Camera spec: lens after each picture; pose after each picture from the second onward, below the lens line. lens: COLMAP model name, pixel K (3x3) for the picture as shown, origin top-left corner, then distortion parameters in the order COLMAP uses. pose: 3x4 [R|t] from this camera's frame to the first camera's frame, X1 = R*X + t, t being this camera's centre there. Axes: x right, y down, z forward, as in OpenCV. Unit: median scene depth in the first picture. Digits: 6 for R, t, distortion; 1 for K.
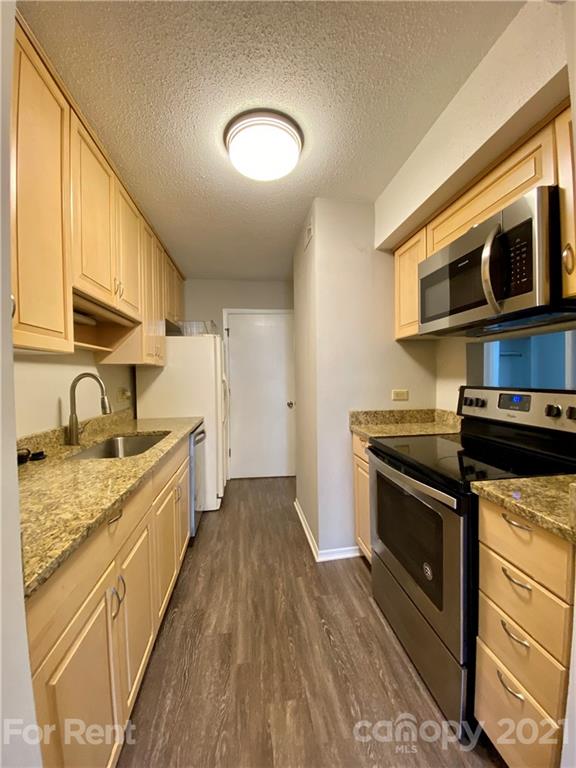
lens RADIAL K [[308.7, 0, 289.5], [0, 308.7, 380.9], [0, 0, 1]] dist [-0.000746, -0.000074]
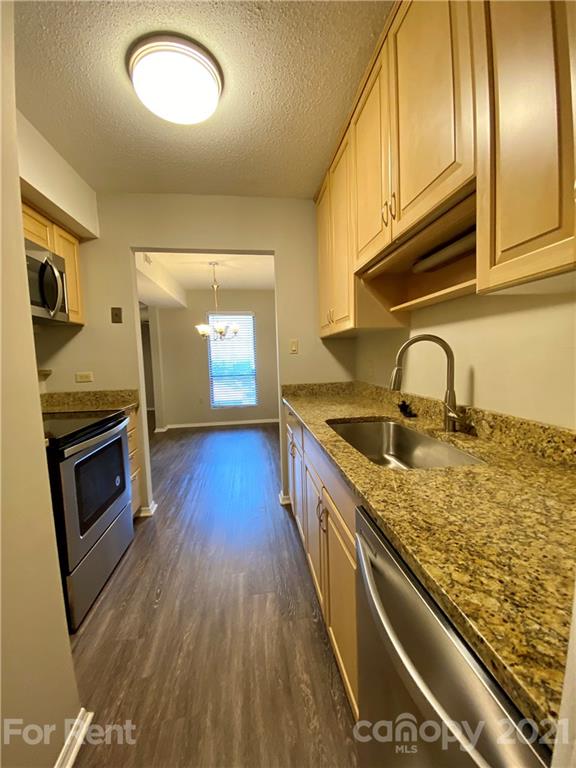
lens RADIAL K [[308.7, 0, 288.0], [0, 308.7, 379.9], [0, 0, 1]] dist [-0.000746, -0.000074]
pose [[-0.998928, 0.042810, 0.017585, -0.327350], [0.044205, 0.995090, 0.088557, -0.001674], [-0.013708, 0.089240, -0.995916, 1.751982]]
